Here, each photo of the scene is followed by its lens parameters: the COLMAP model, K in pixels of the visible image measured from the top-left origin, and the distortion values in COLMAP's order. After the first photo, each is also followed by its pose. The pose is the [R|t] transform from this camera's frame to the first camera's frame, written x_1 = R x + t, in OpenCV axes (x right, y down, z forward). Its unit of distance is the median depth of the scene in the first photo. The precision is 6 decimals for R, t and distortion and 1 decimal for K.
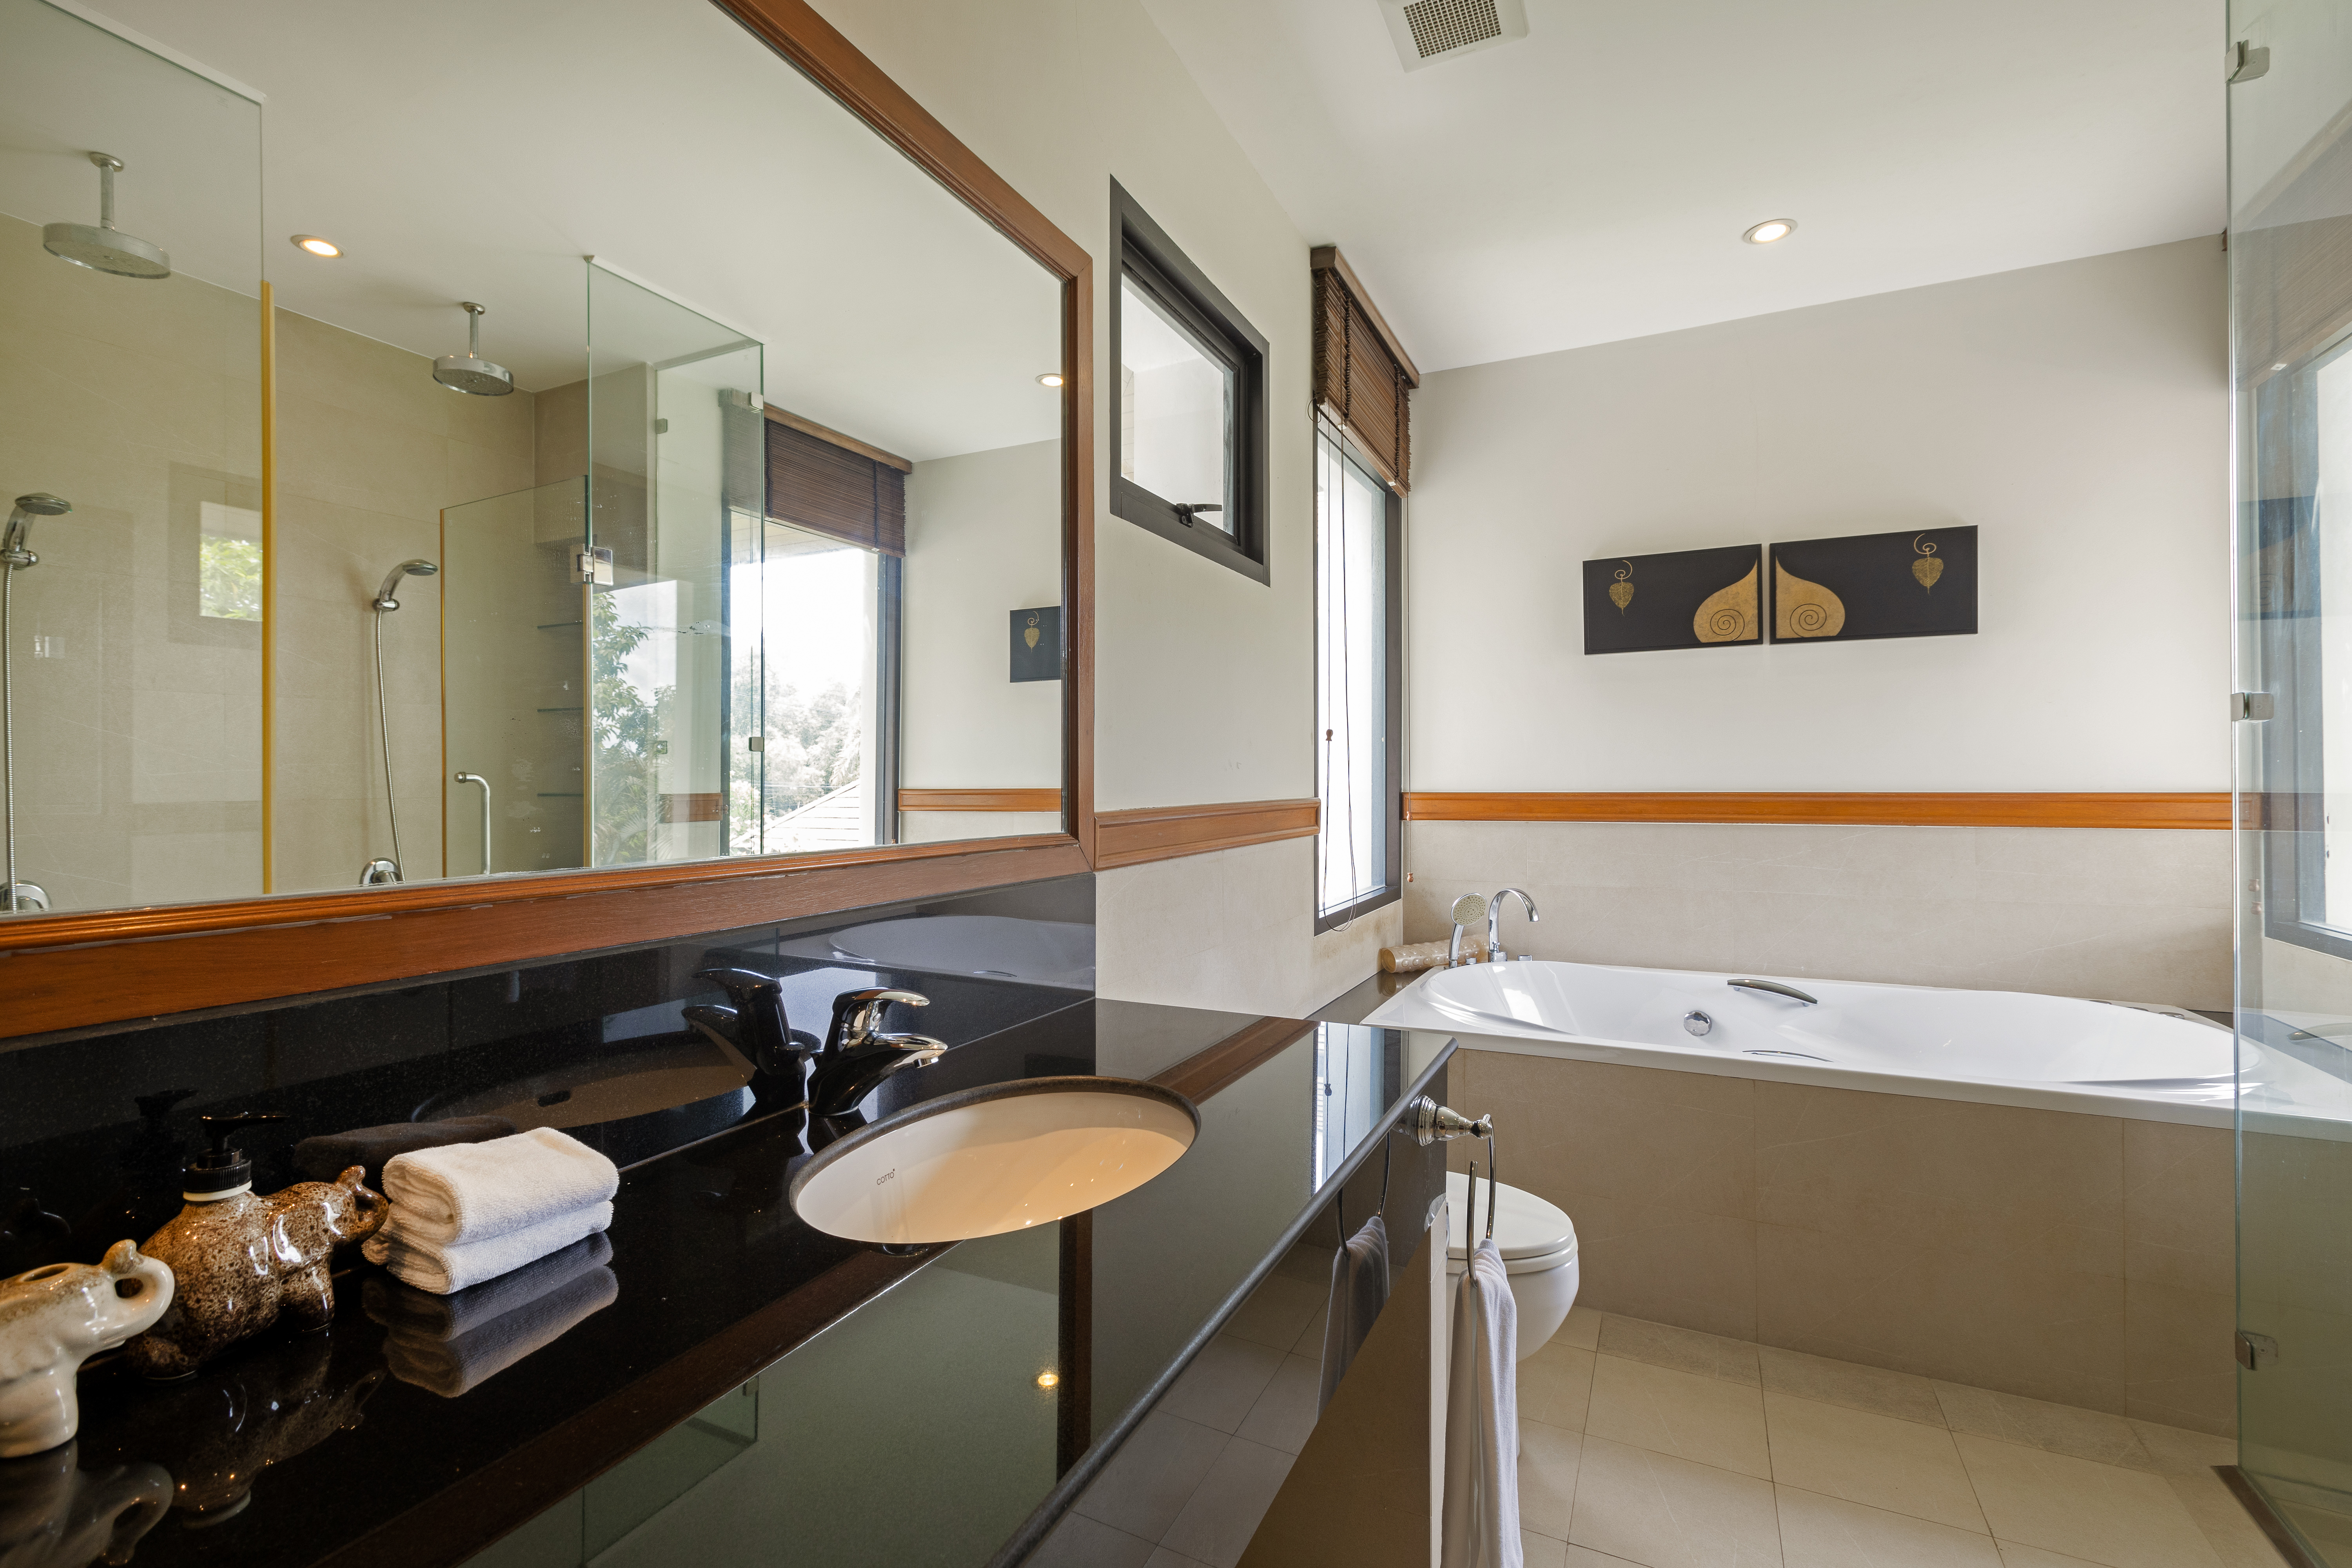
lens RADIAL K [[1047.4, 0, 1127.8], [0, 1047.4, 778.5], [0, 0, 1]] dist [-0.027022, -0.000171]
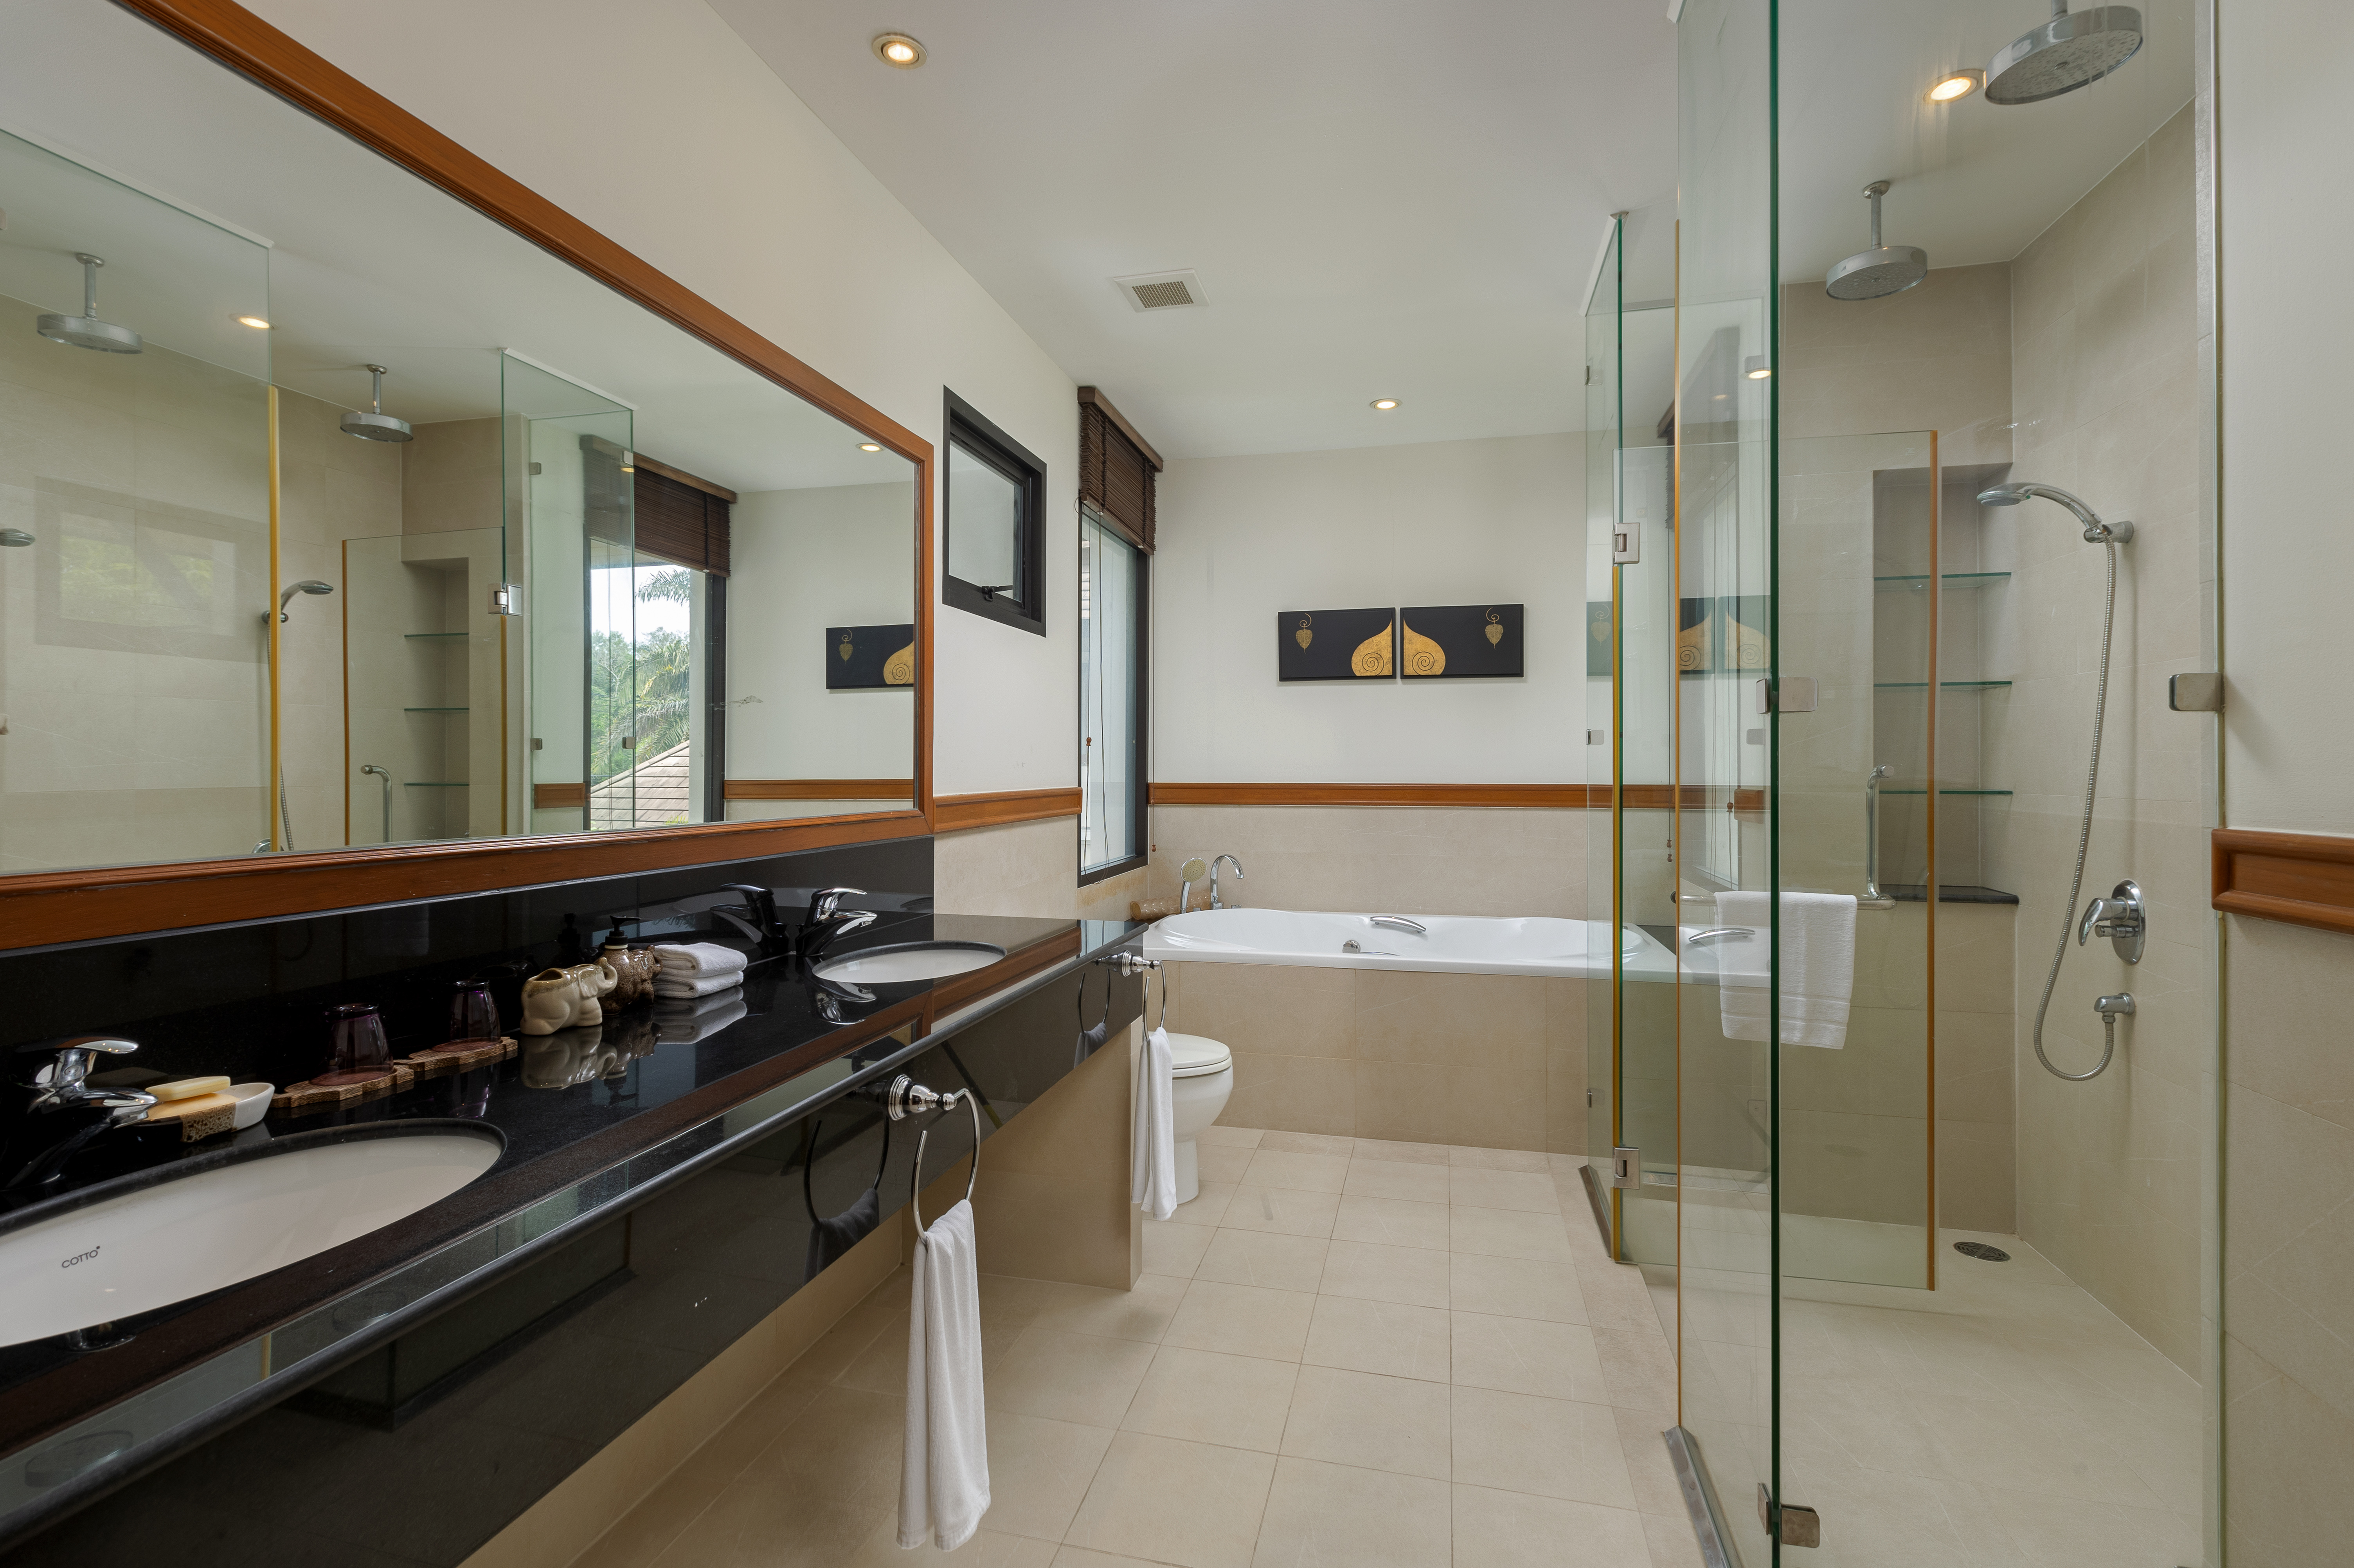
lens RADIAL K [[1048.2, 0, 1128.7], [0, 1048.2, 778.5], [0, 0, 1]] dist [-0.027022, -0.000171]
pose [[0.977818, 0.002762, 0.209437, -0.039828], [-0.004765, 0.999948, 0.009062, -0.005708], [-0.209401, -0.009859, 0.977780, -0.326301]]
